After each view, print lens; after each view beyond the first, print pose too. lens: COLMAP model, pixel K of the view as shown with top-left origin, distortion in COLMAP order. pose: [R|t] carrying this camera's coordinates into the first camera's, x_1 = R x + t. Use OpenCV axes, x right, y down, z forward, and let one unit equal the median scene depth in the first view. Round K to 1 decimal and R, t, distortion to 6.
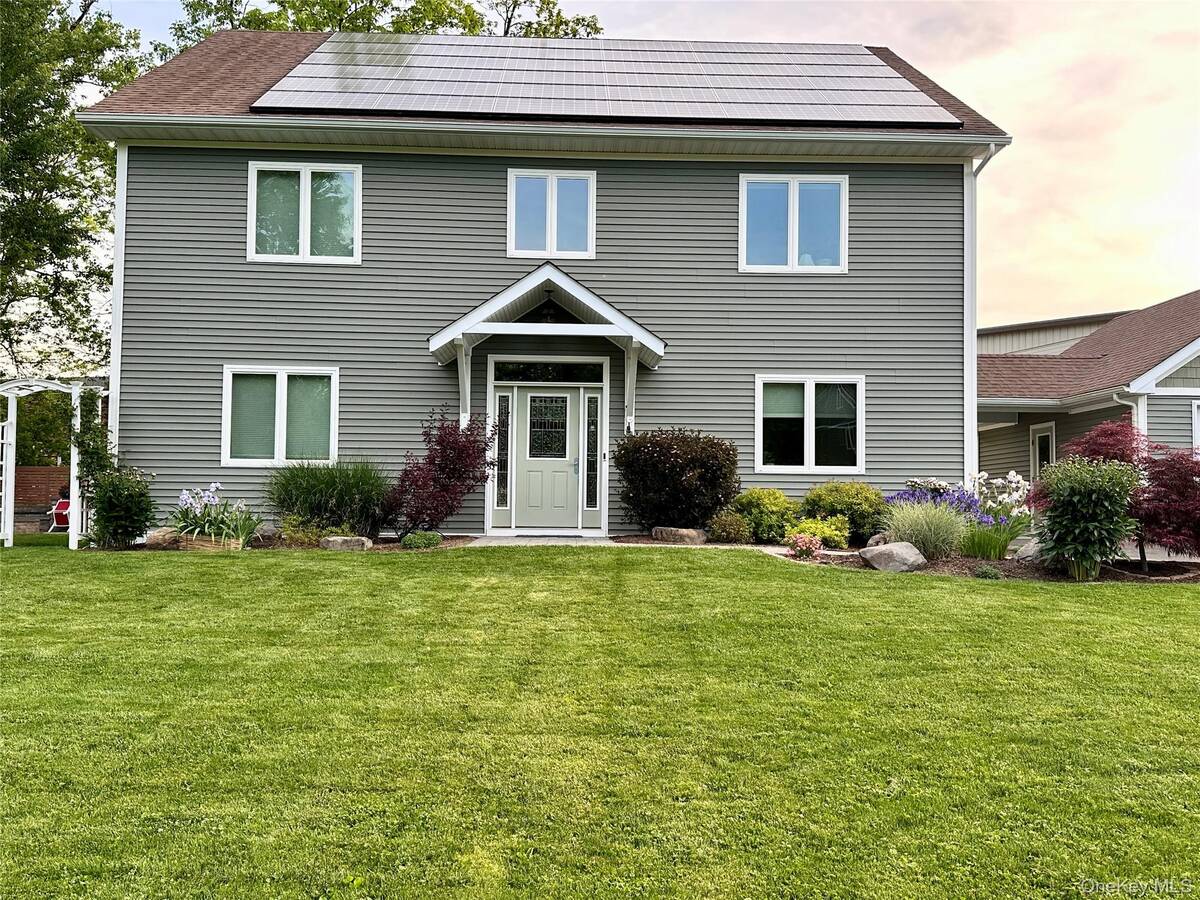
lens RADIAL K [[1038.2, 0, 600.0], [0, 1038.2, 450.0], [0, 0, 1]] dist [0.062686, -0.000893]
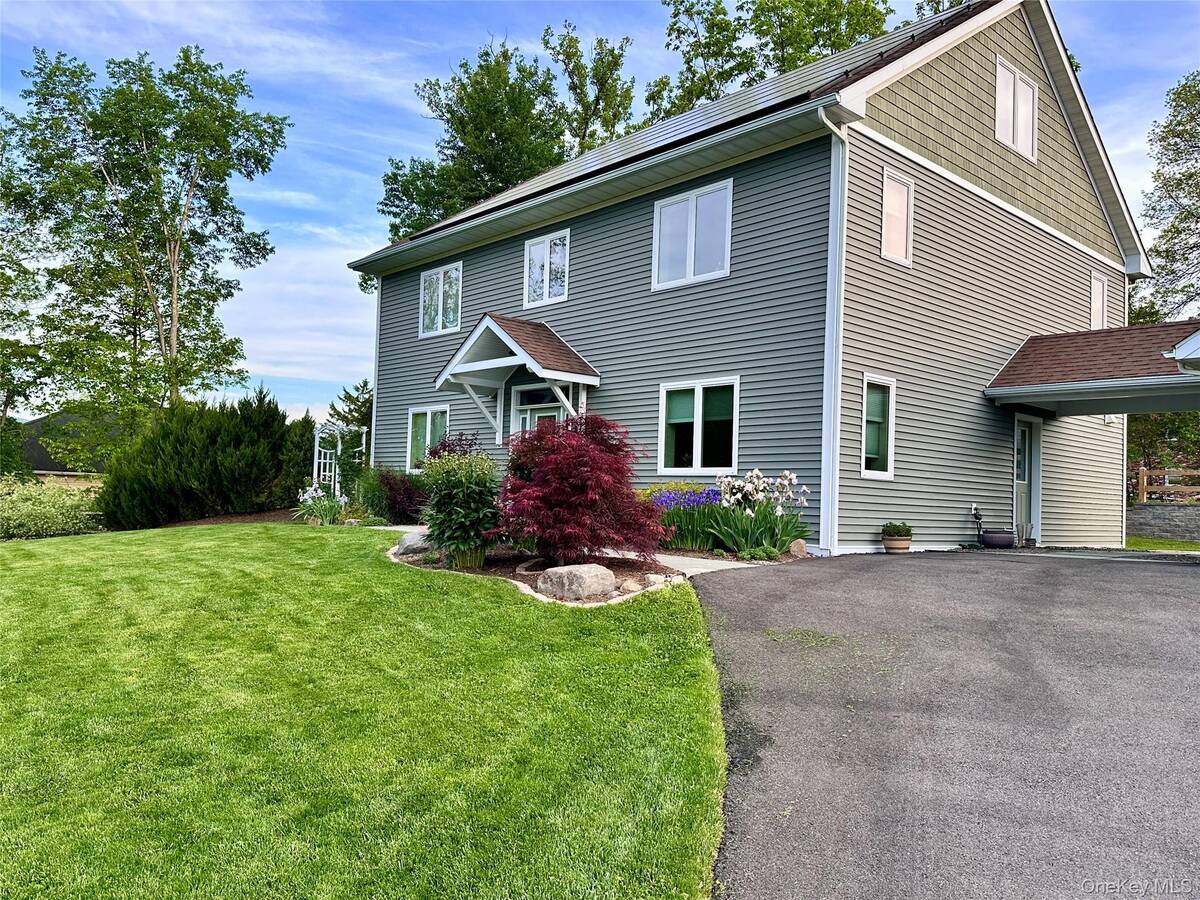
lens RADIAL K [[926.3, 0, 598.6], [0, 926.3, 457.0], [0, 0, 1]] dist [0.114437, -0.158184]
pose [[0.636821, -0.023713, -0.770647, 0.851982], [0.012308, 0.999712, -0.020590, 0.022601], [0.770914, 0.003627, 0.636929, 0.334167]]
